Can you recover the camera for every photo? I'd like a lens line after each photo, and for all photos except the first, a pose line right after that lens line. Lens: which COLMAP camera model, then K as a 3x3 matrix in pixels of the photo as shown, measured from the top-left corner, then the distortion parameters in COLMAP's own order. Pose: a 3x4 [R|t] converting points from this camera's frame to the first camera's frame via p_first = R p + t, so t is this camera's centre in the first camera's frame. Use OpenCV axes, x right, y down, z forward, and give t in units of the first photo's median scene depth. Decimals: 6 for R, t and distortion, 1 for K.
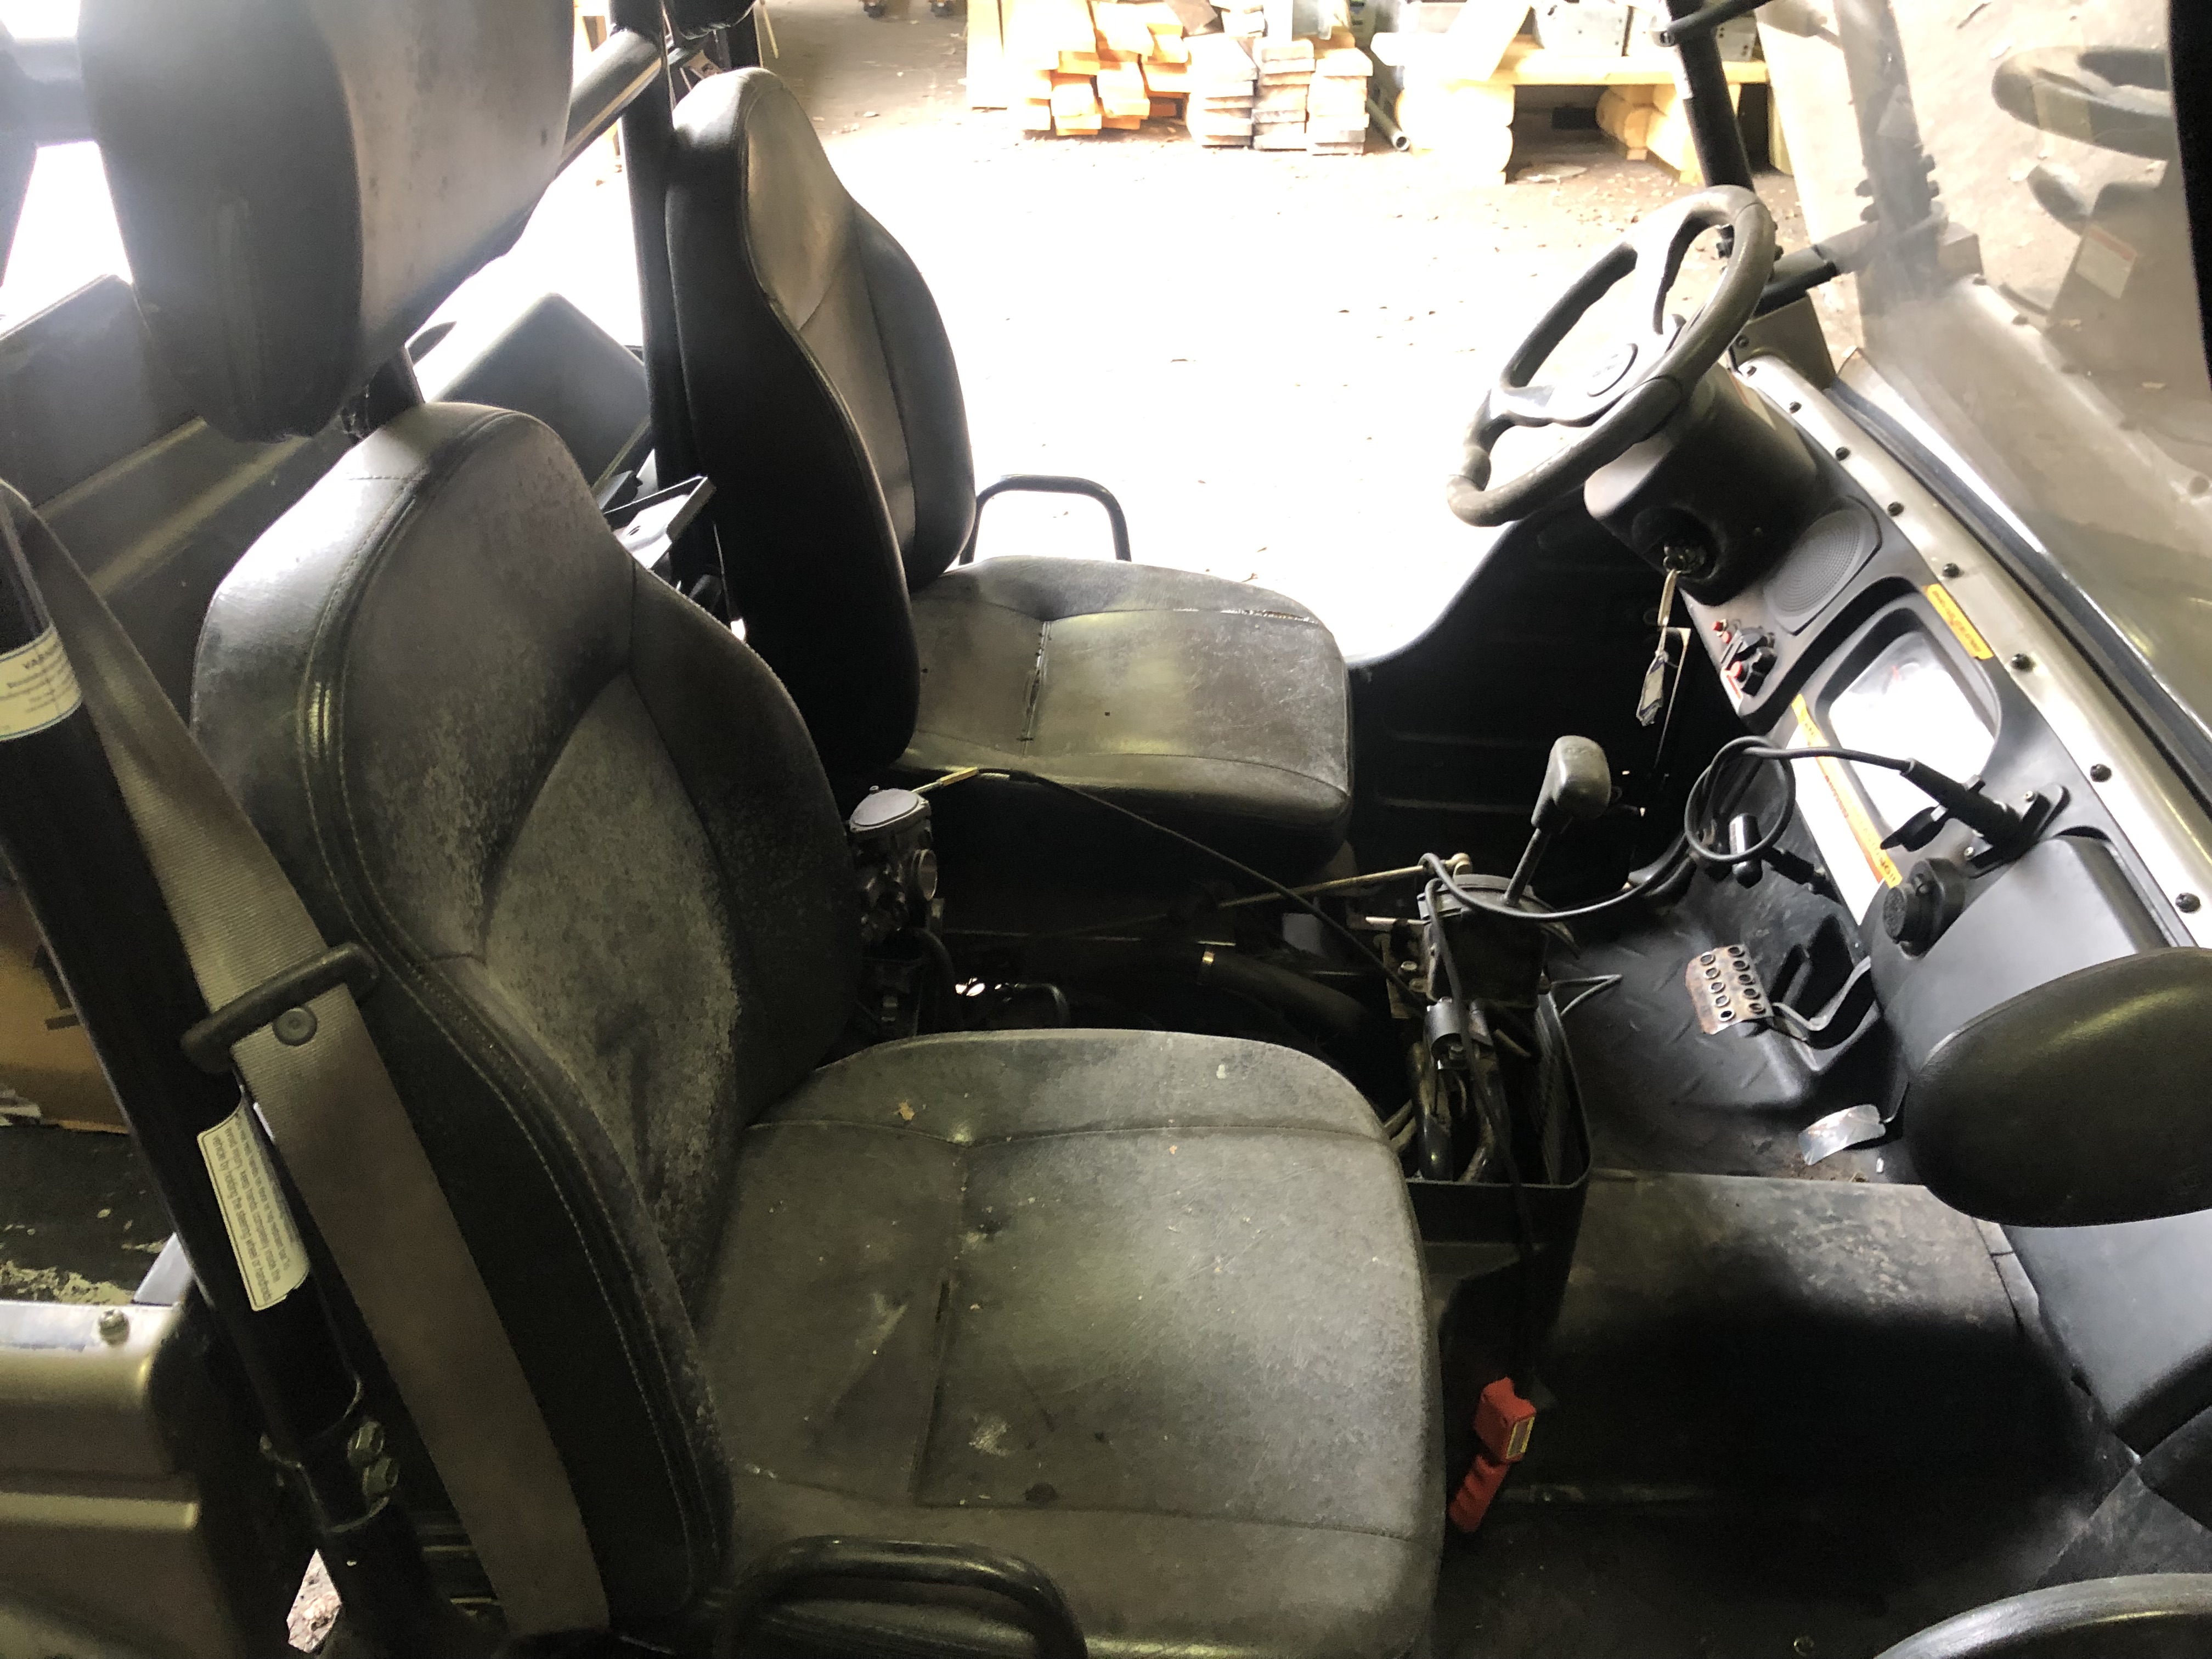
lens RADIAL K [[1790.0, 0, 1106.0], [0, 1790.0, 829.5], [0, 0, 1]] dist [-0.005219, -0.009285]
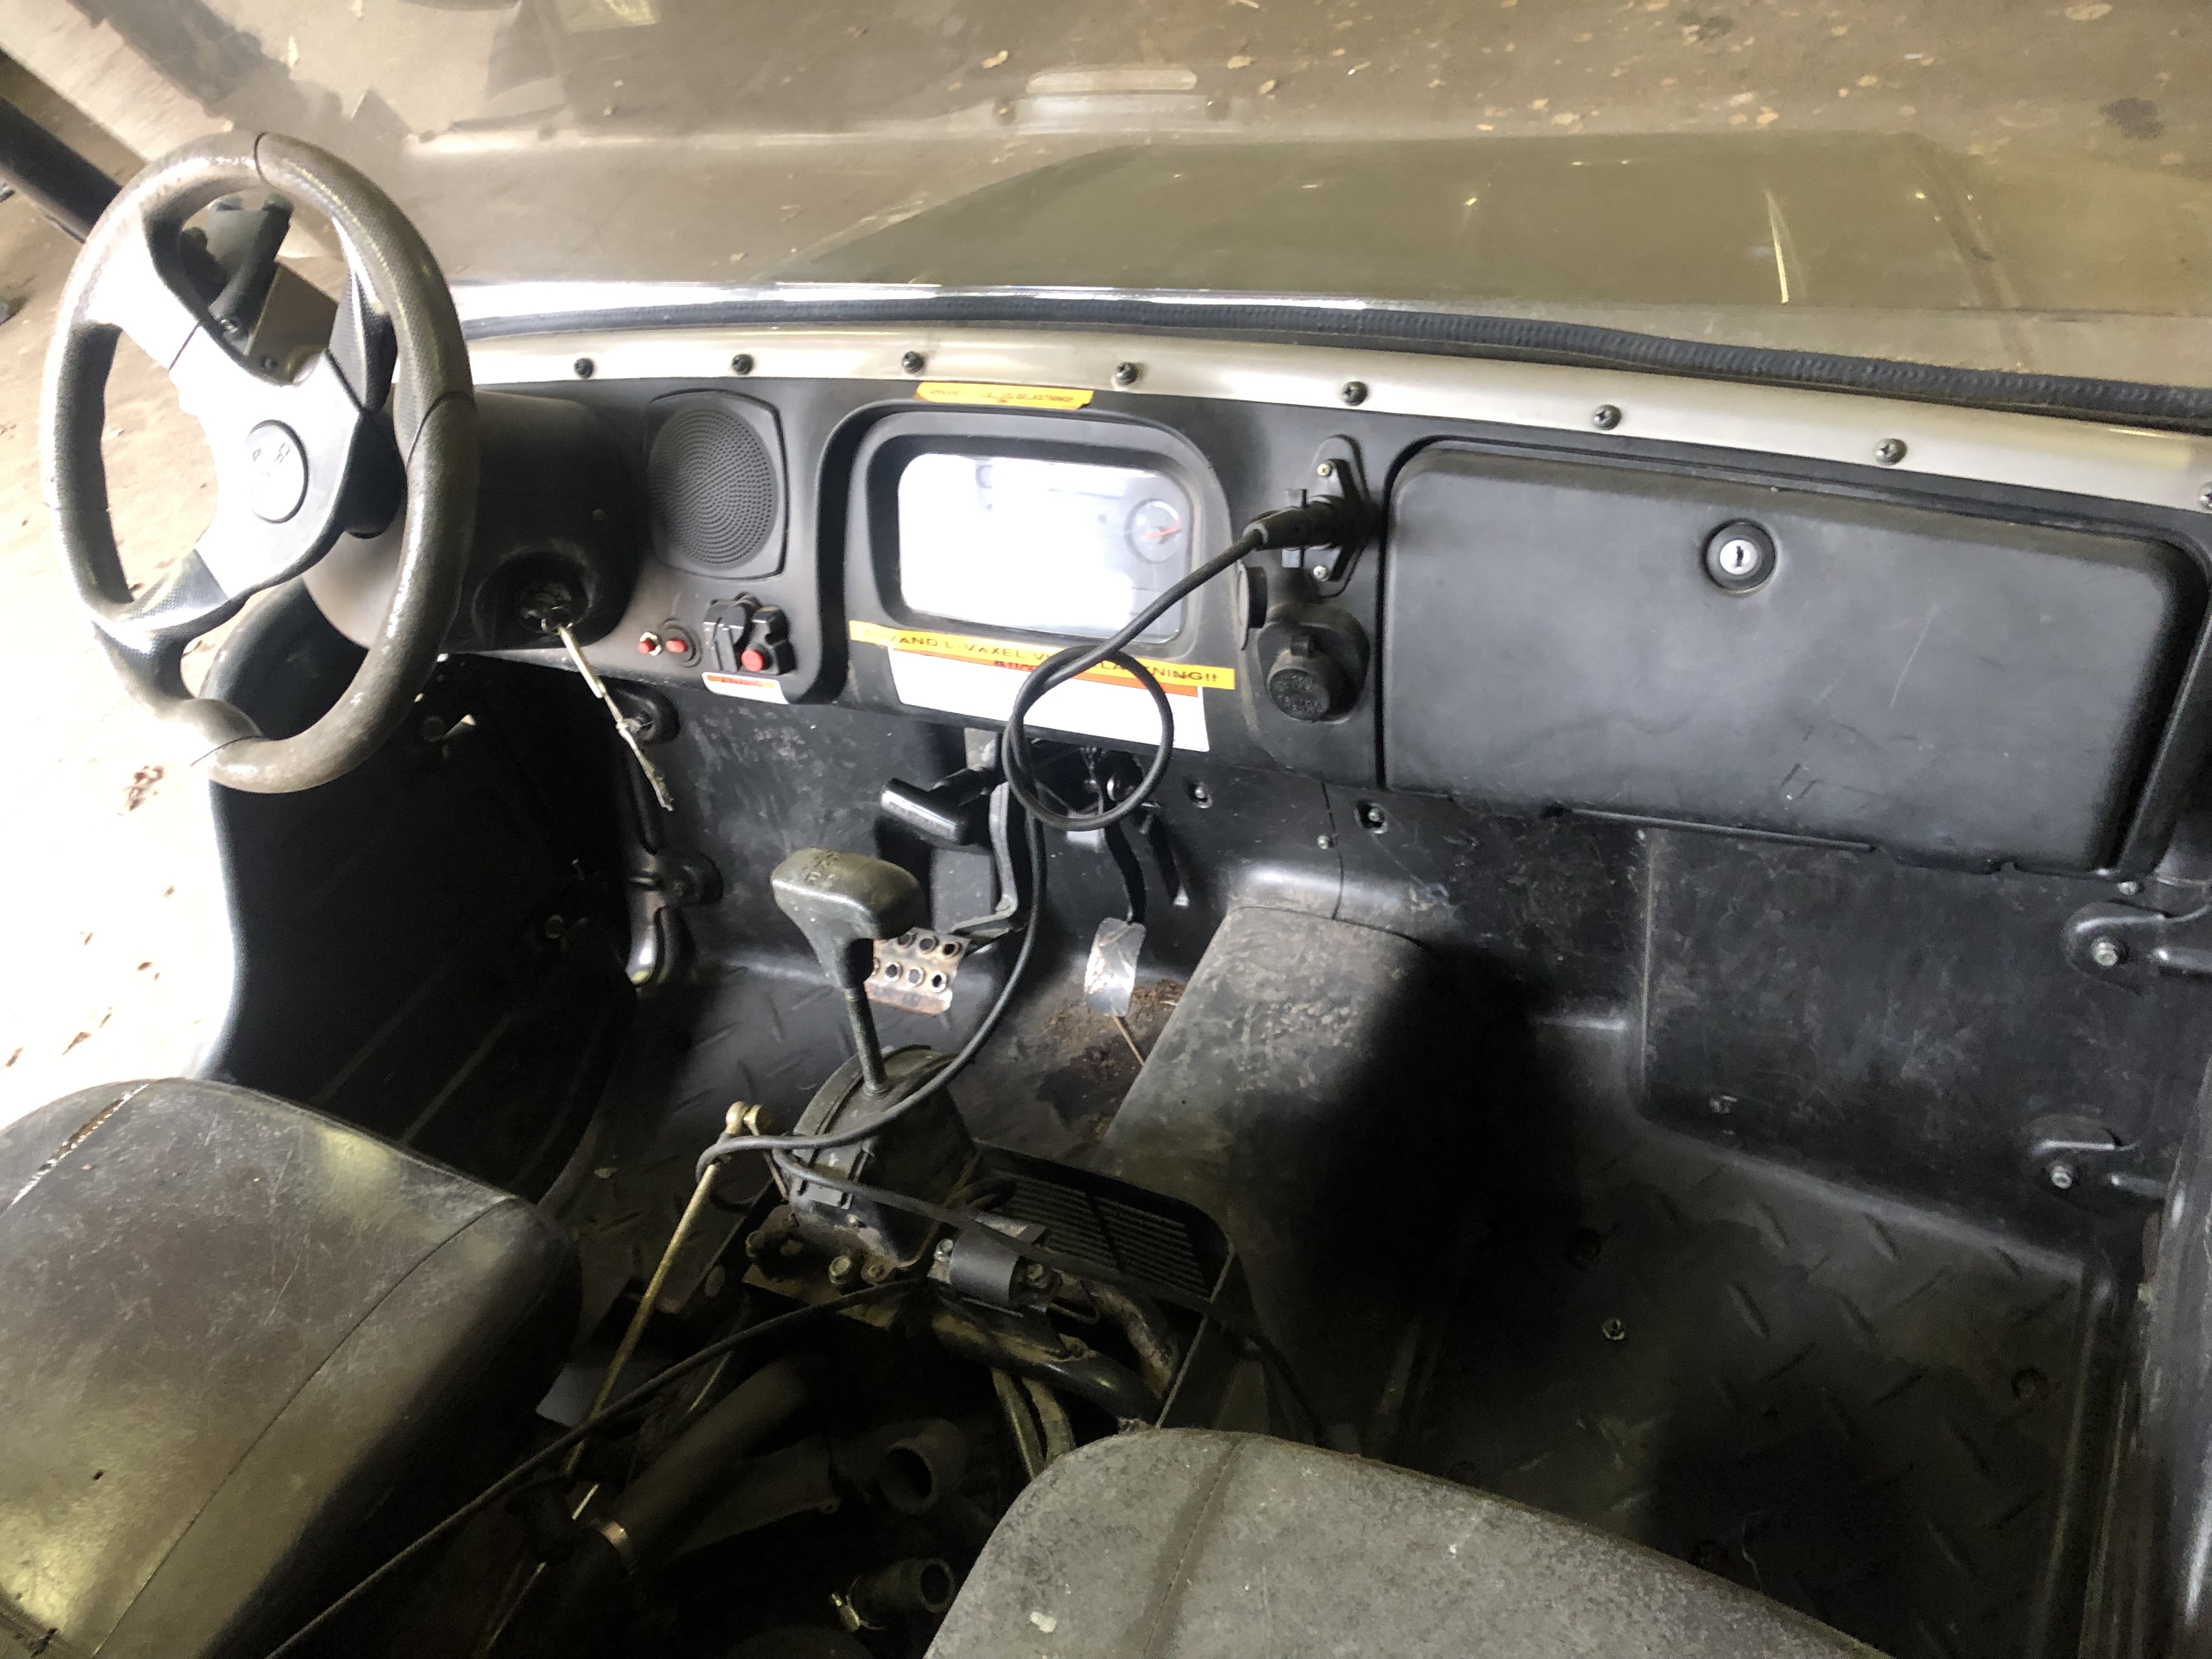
lens RADIAL K [[1781.5, 0, 1106.7], [0, 1781.5, 860.6], [0, 0, 1]] dist [0.070547, -0.115854]
pose [[0.385390, -0.707628, 0.592230, -0.084864], [0.691529, 0.646423, 0.322373, -0.171286], [-0.610952, 0.285305, 0.738471, 0.389082]]
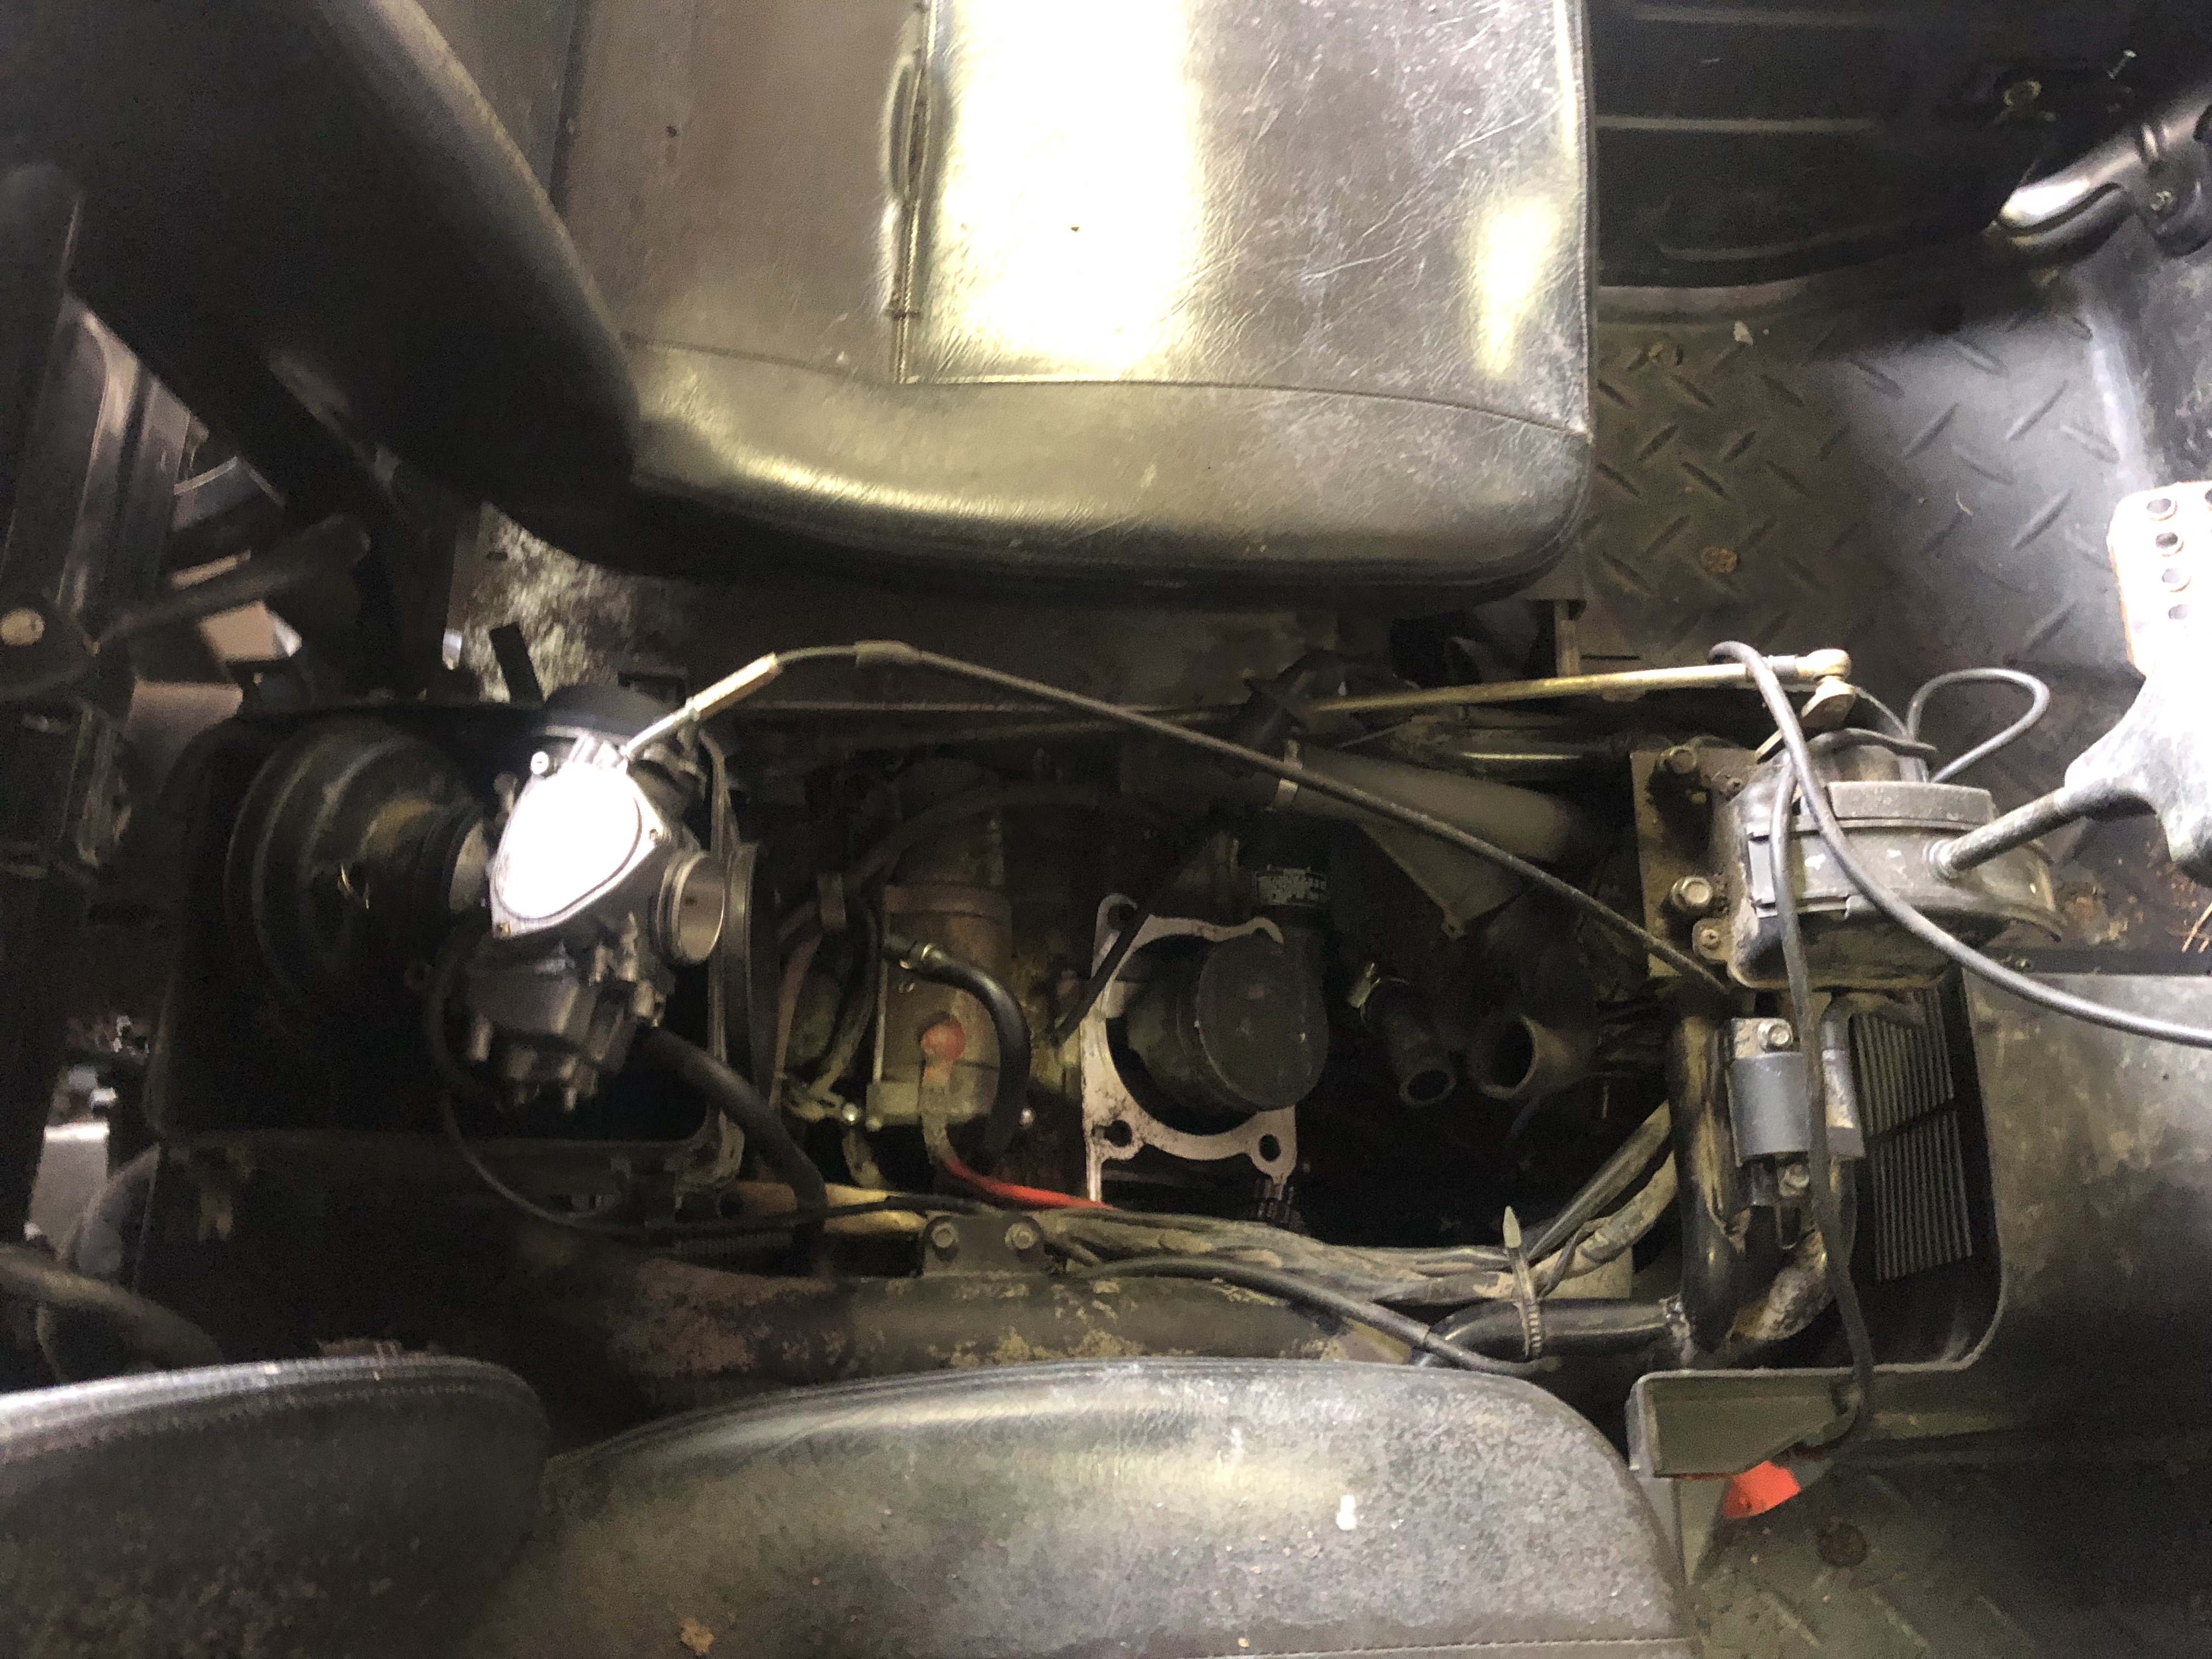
lens RADIAL K [[1829.8, 0, 1106.0], [0, 1829.8, 829.5], [0, 0, 1]] dist [-0.003639, 0.002556]
pose [[0.999277, -0.034236, -0.016514, 0.012336], [0.037381, 0.806334, 0.590278, -0.246086], [-0.006893, -0.590468, 0.807031, 0.591895]]
